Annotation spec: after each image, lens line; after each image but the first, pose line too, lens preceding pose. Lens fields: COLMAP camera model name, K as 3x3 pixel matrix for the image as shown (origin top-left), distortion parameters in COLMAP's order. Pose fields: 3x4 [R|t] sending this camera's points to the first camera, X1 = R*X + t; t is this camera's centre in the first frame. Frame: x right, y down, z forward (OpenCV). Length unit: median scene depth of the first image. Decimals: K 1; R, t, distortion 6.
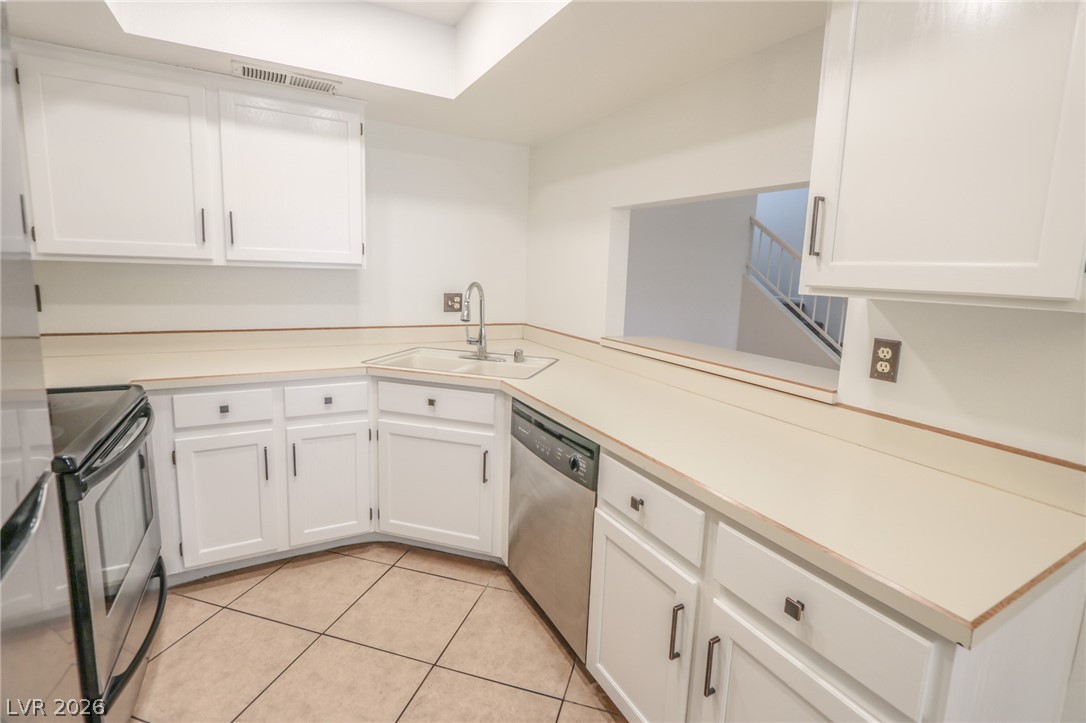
lens RADIAL K [[501.3, 0, 552.2], [0, 501.3, 340.4], [0, 0, 1]] dist [-0.015388, 0.002213]
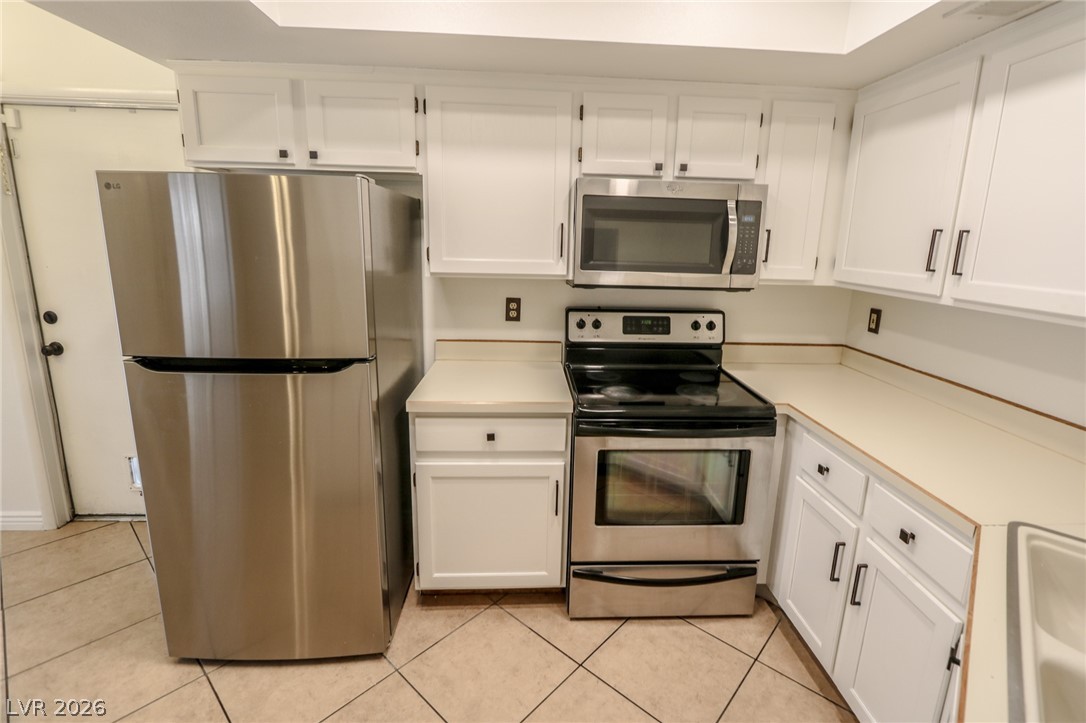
lens RADIAL K [[501.3, 0, 554.6], [0, 501.3, 336.9], [0, 0, 1]] dist [-0.015388, 0.002213]
pose [[-0.437804, 0.124888, -0.890354, 0.238236], [-0.172408, 0.960265, 0.219470, -0.168289], [0.882385, 0.249589, -0.398876, 0.803106]]
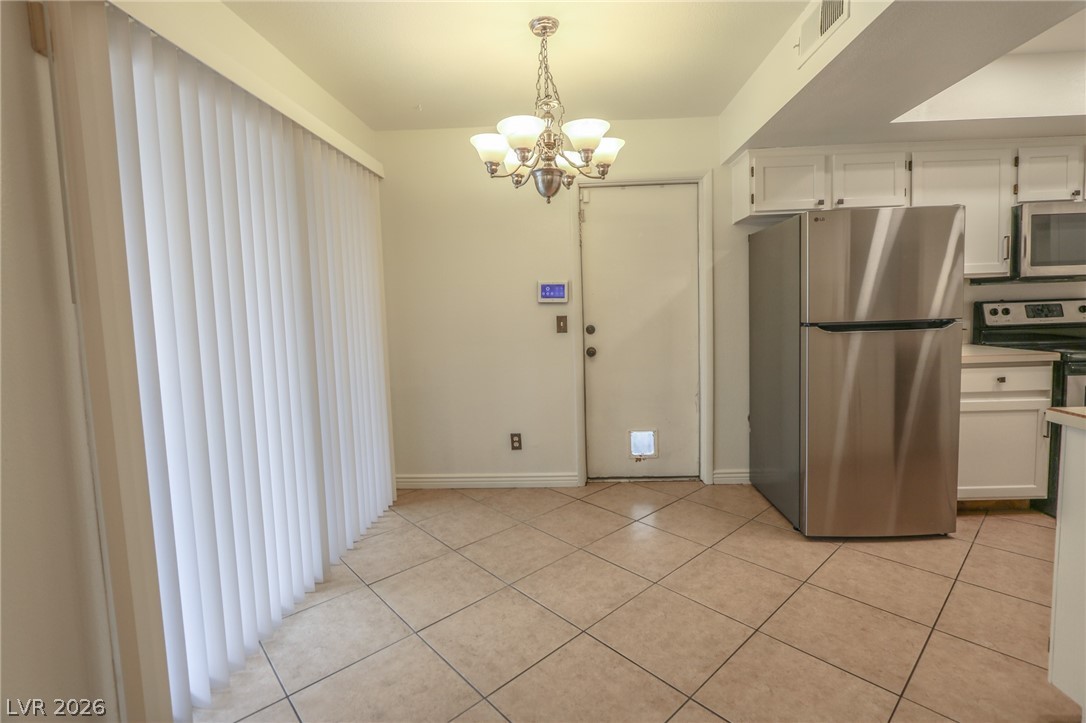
lens RADIAL K [[501.3, 0, 550.3], [0, 501.3, 342.5], [0, 0, 1]] dist [-0.015388, 0.002213]
pose [[-0.528011, 0.042282, -0.848184, 1.162822], [-0.109705, 0.986995, 0.117495, 0.091967], [0.842122, 0.155089, -0.516506, 0.085793]]
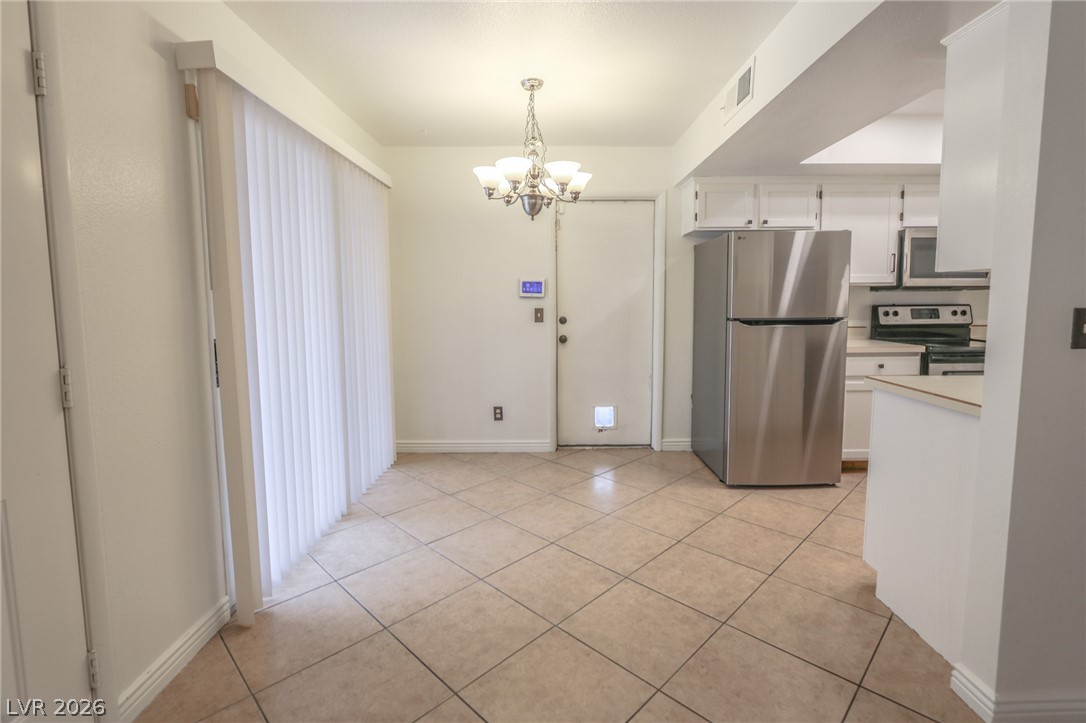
lens RADIAL K [[501.3, 0, 550.0], [0, 501.3, 341.1], [0, 0, 1]] dist [-0.015388, 0.002213]
pose [[-0.482668, 0.040081, -0.874886, 1.426748], [-0.137408, 0.983115, 0.120846, 0.079338], [0.864957, 0.178544, -0.469011, 0.224669]]
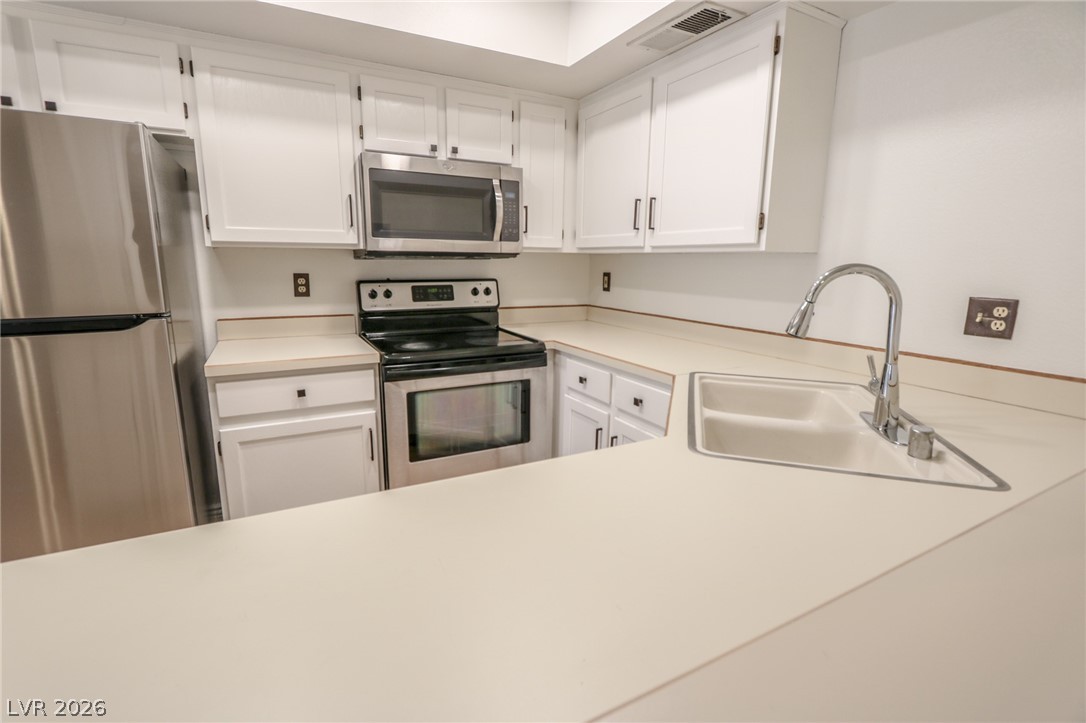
lens RADIAL K [[501.3, 0, 533.5], [0, 501.3, 355.3], [0, 0, 1]] dist [-0.015388, 0.002213]
pose [[-0.028470, 0.147117, -0.988709, 0.404973], [-0.155406, 0.976432, 0.149765, -0.061081], [0.987440, 0.157915, -0.004936, 0.811252]]
